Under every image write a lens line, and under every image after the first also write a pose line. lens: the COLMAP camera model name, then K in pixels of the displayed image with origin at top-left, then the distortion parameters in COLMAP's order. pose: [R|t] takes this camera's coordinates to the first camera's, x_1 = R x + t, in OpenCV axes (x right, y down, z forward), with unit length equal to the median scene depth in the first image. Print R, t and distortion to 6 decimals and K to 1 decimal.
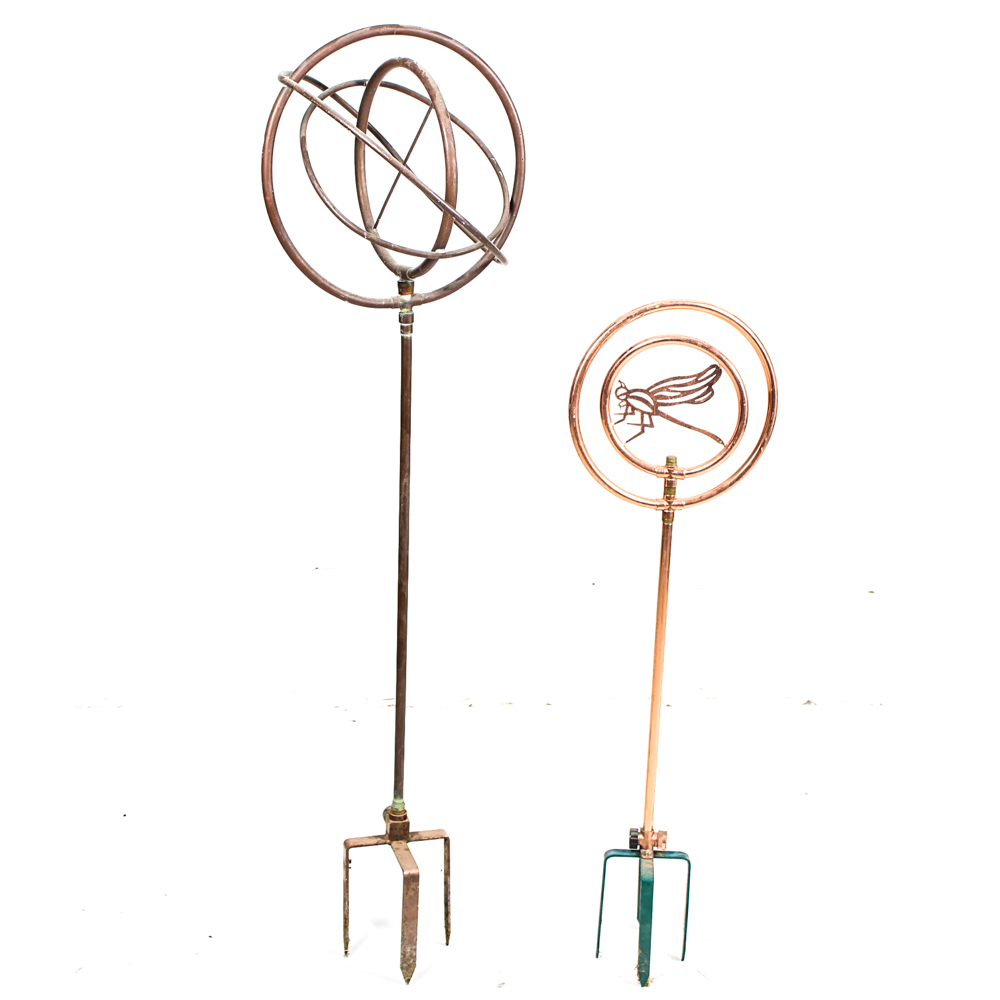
lens RADIAL K [[2213.8, 0, 500.2], [0, 2213.8, 498.1], [0, 0, 1]] dist [-0.017447, 0.000000]
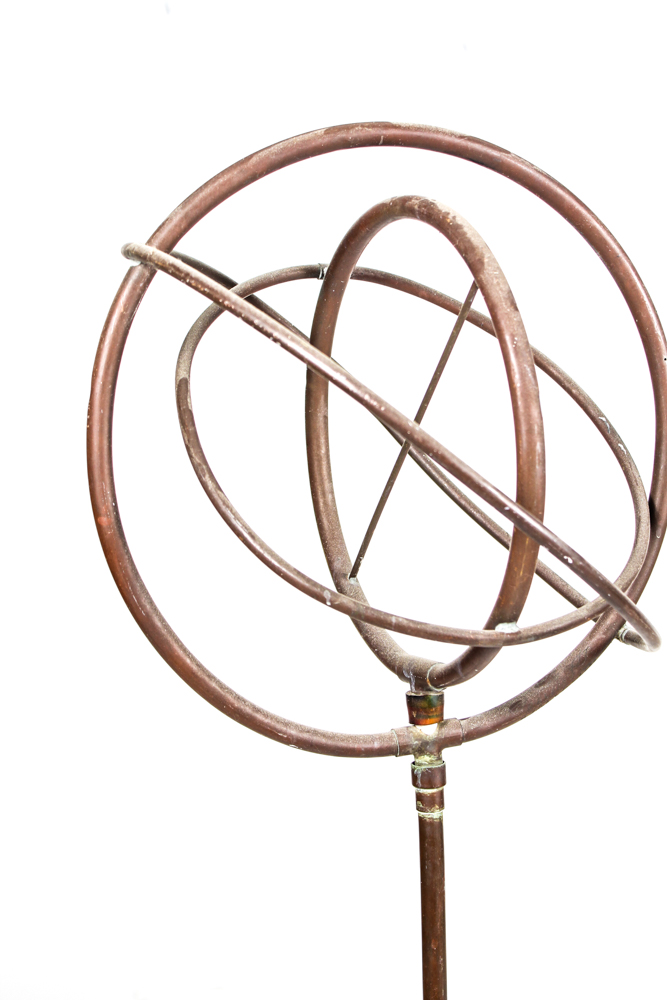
lens RADIAL K [[2229.8, 0, 333.6], [0, 2229.8, 499.7], [0, 0, 1]] dist [0.047730, 0.000000]
pose [[0.996754, -0.041624, -0.068909, -0.028978], [0.030937, 0.988282, -0.149472, -0.071448], [0.074323, 0.146855, 0.986362, 0.561664]]
